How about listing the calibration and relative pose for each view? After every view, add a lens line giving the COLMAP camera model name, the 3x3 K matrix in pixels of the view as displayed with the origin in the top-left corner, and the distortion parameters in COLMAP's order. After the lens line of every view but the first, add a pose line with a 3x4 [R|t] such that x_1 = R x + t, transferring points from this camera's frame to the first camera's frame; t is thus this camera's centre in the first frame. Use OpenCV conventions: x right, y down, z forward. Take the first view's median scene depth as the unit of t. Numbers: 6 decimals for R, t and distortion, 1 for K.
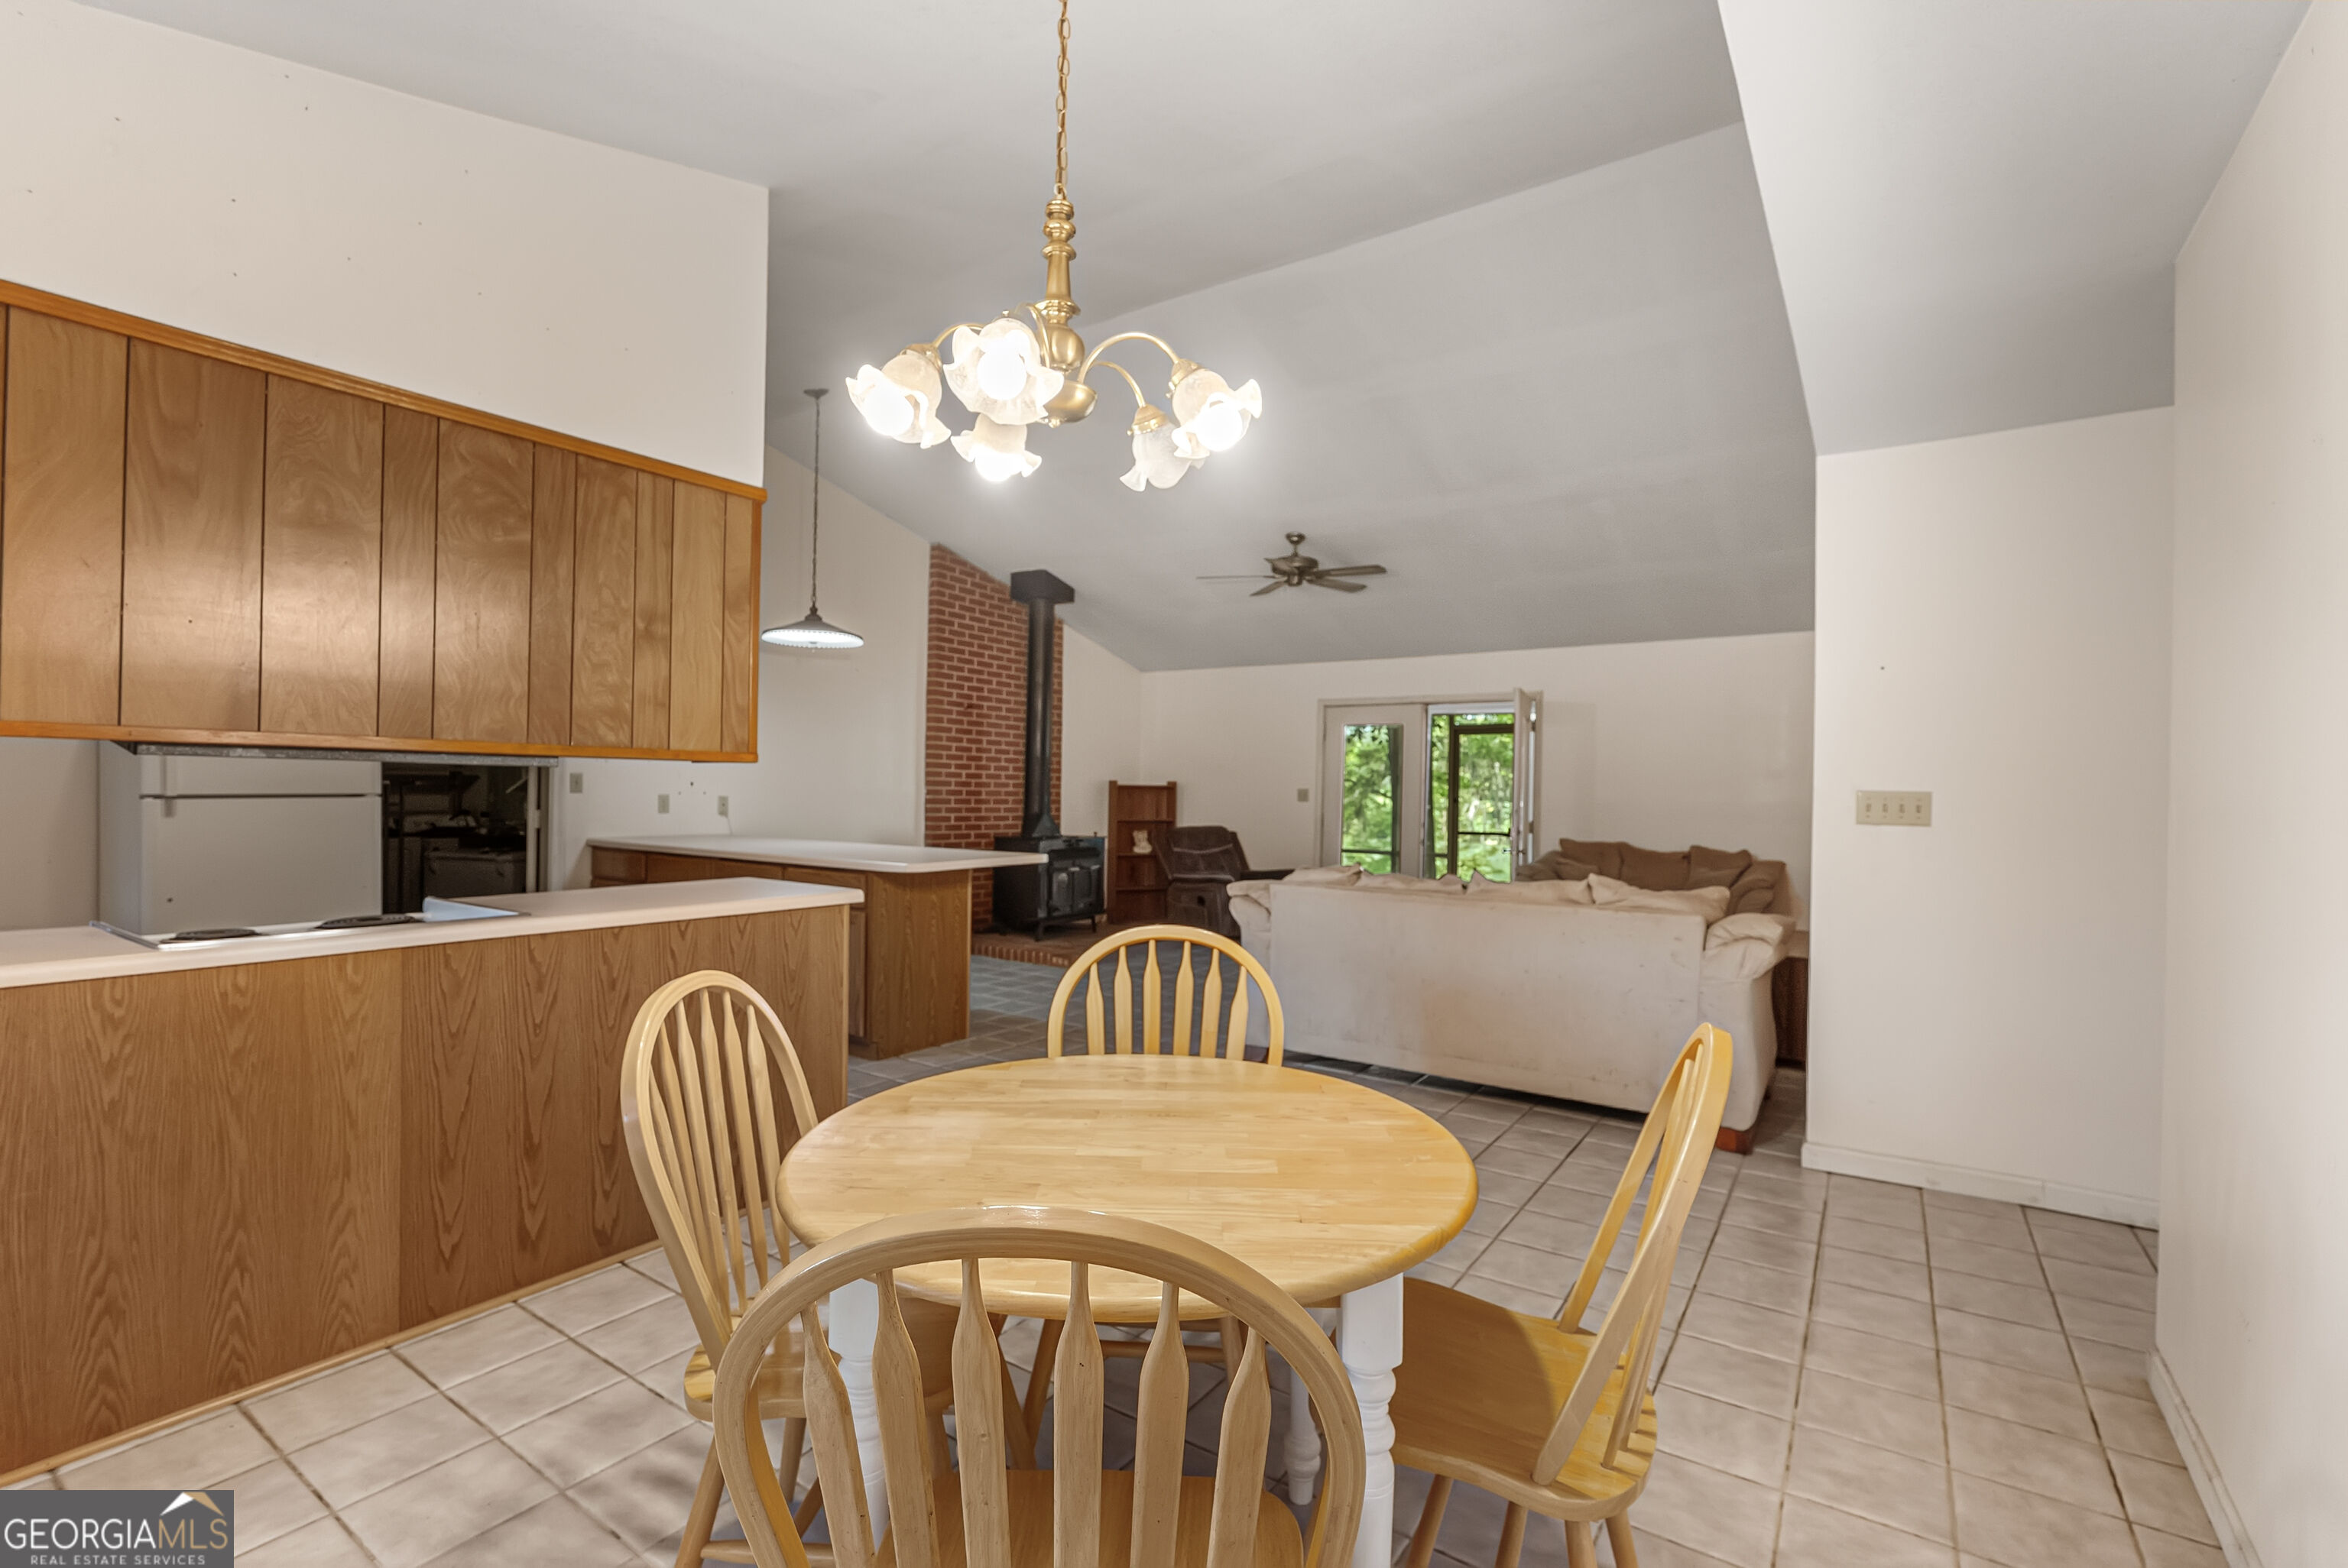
lens RADIAL K [[1067.4, 0, 1191.6], [0, 1067.4, 787.7], [0, 0, 1]] dist [-0.009603, 0.002023]
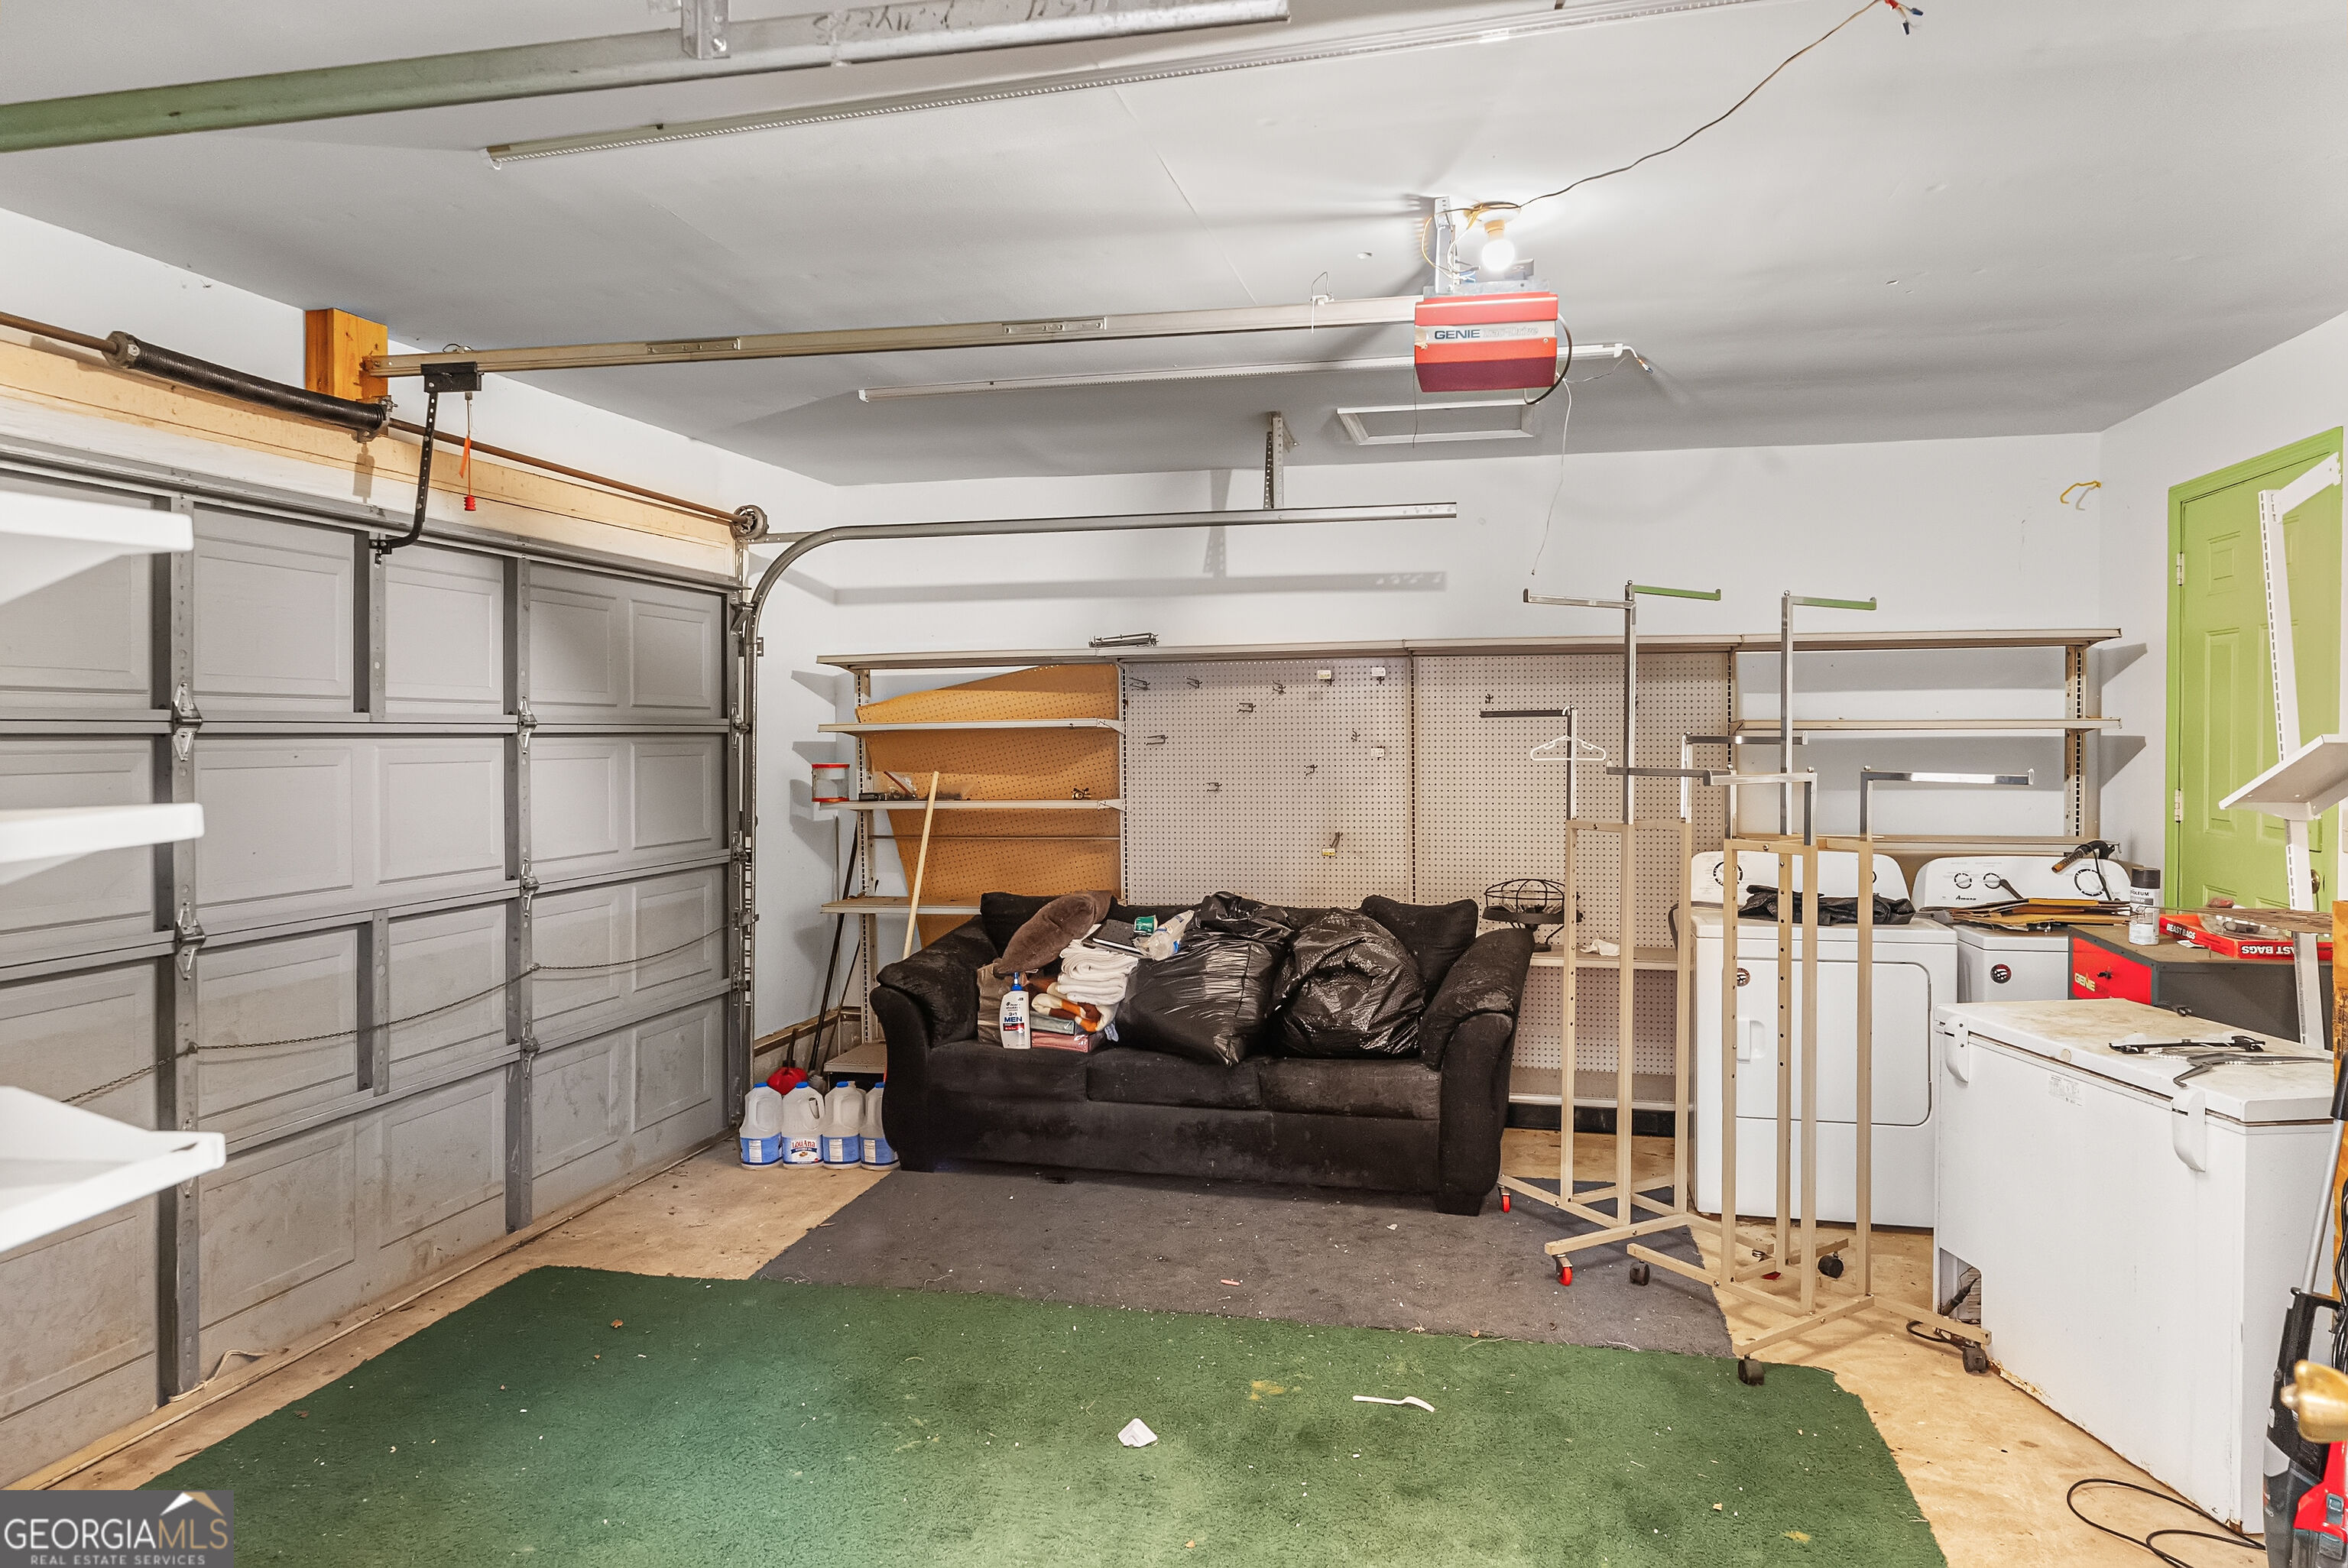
lens RADIAL K [[1468.0, 0, 1186.3], [0, 1468.0, 770.4], [0, 0, 1]] dist [-0.007563, -0.000980]
pose [[0.352695, 0.004344, -0.935728, -1.262121], [0.011751, 0.999890, 0.009071, -0.028454], [0.935664, -0.014195, 0.352606, 2.011105]]
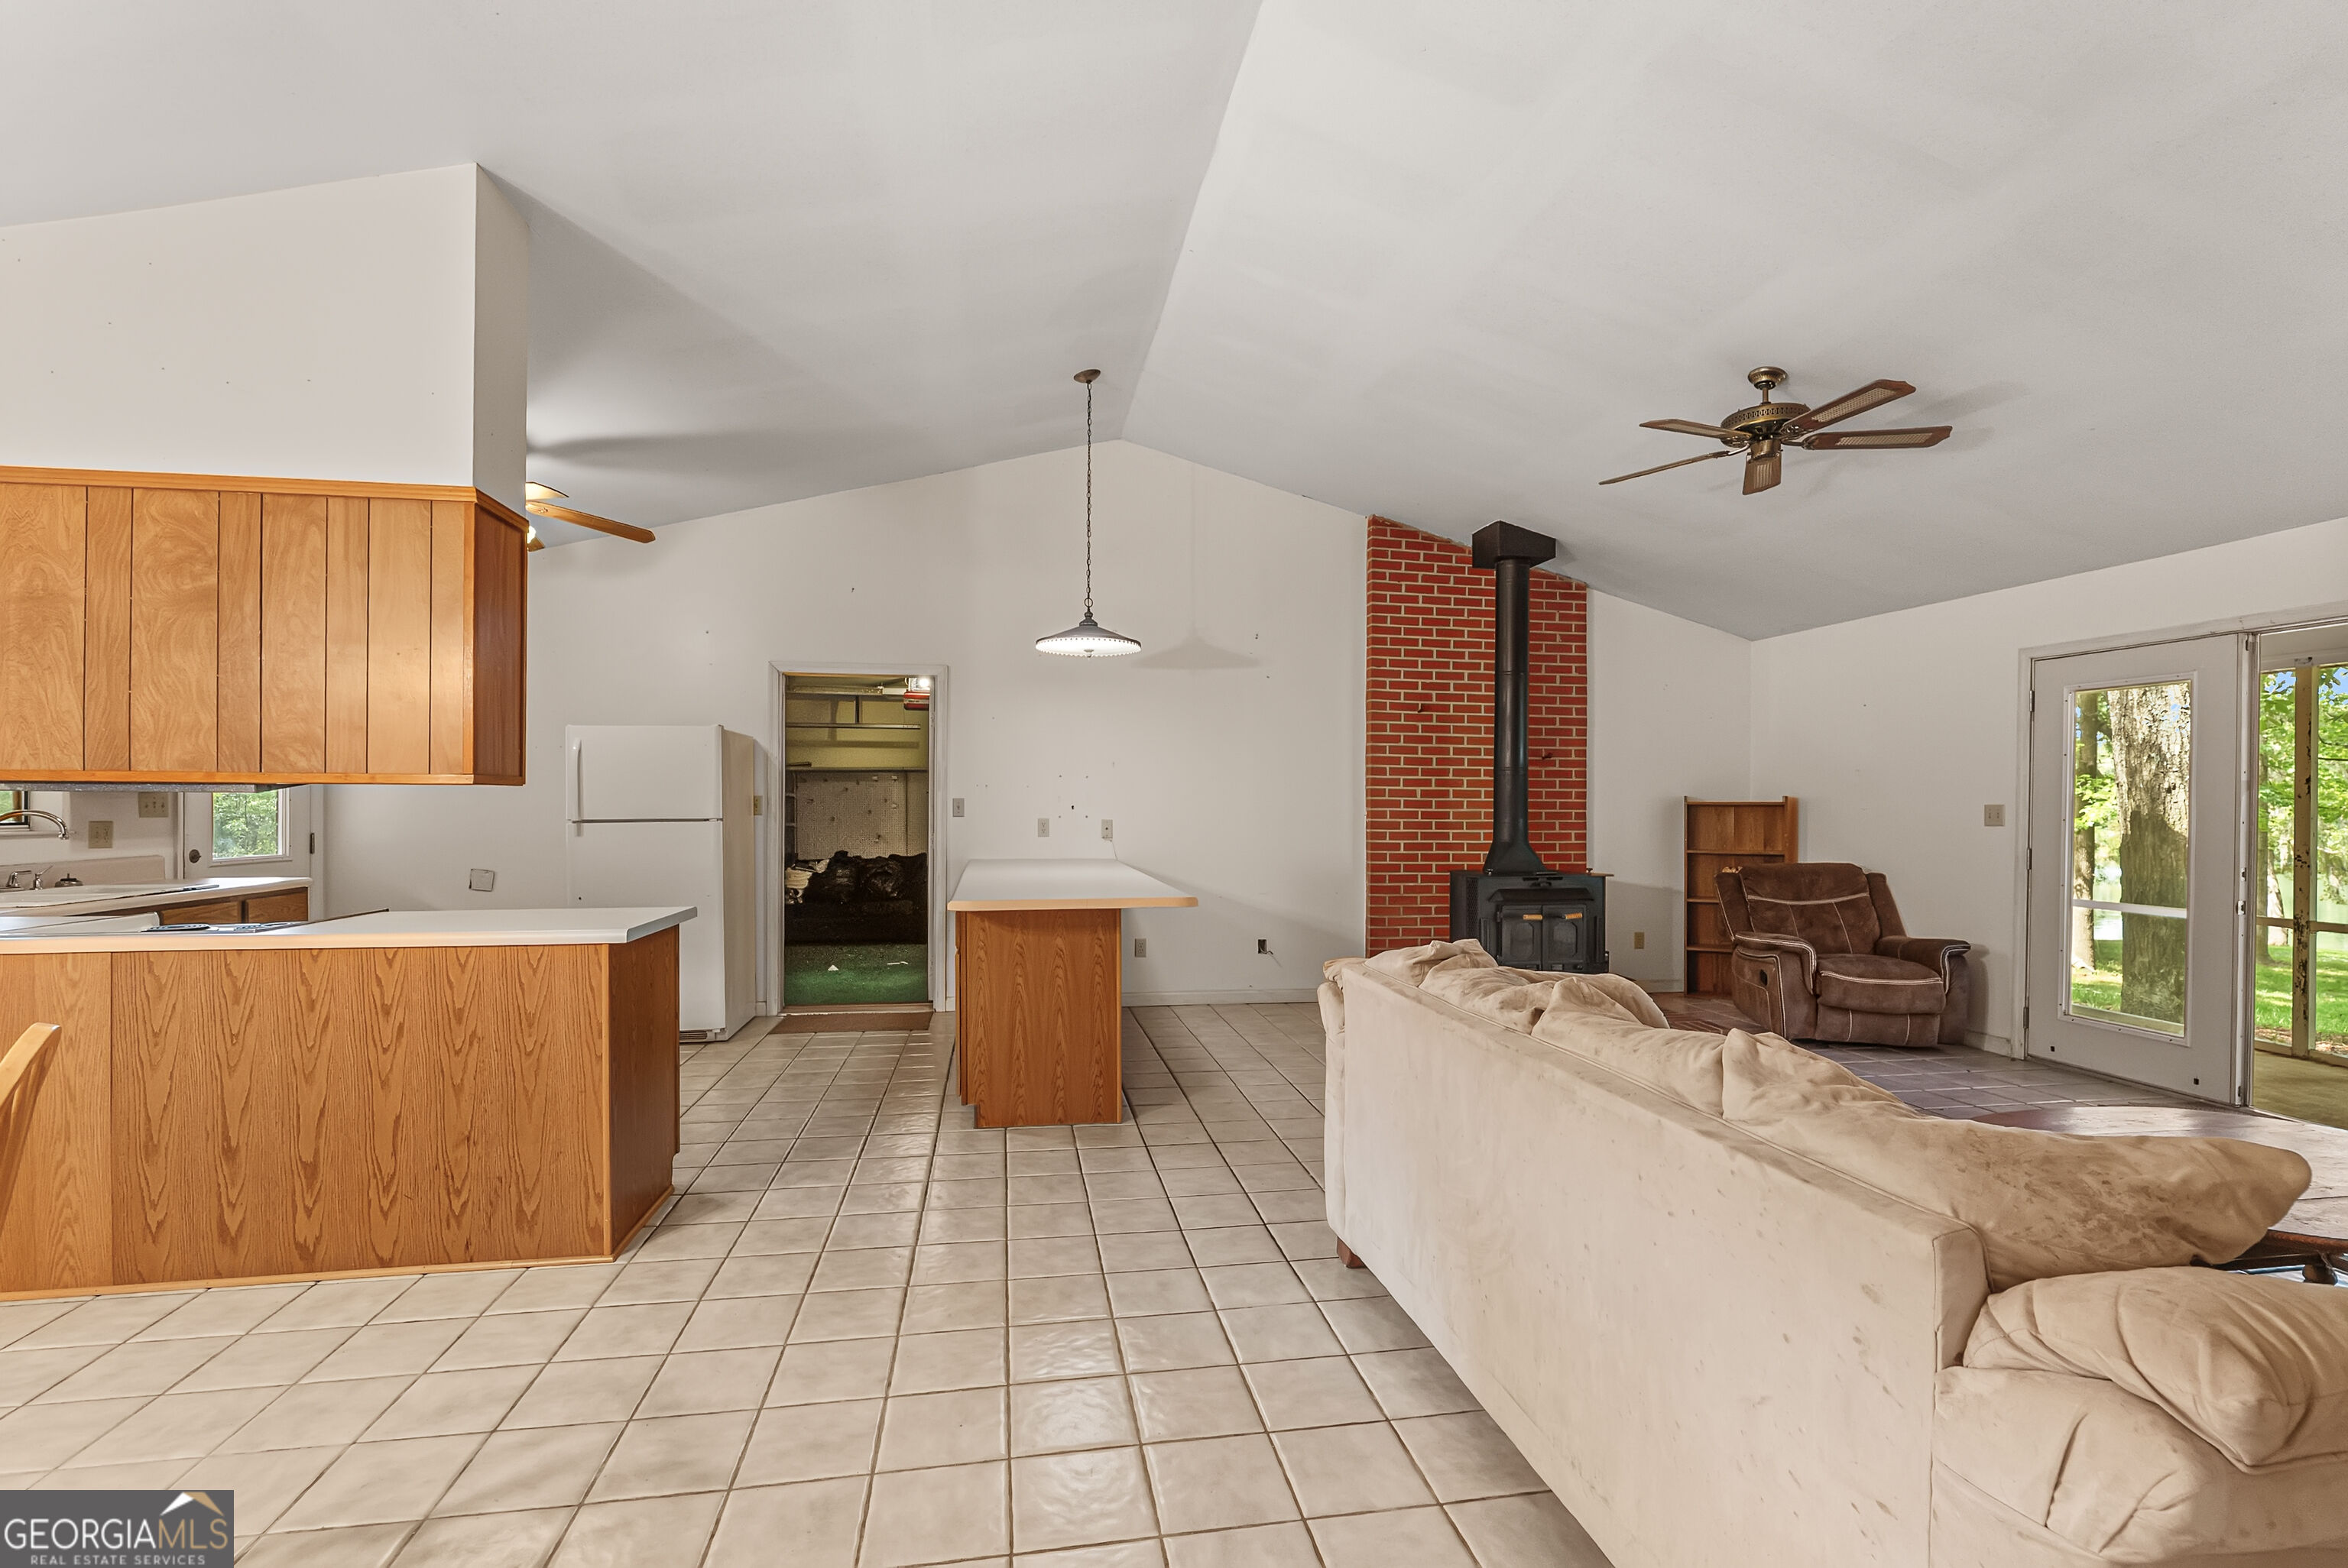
lens RADIAL K [[1067.4, 0, 1171.8], [0, 1067.4, 803.8], [0, 0, 1]] dist [-0.009603, 0.002023]
pose [[0.677444, -0.012334, -0.735471, 0.772486], [0.007979, 0.999924, -0.009420, 0.008115], [0.735531, 0.000513, 0.677491, 0.928562]]
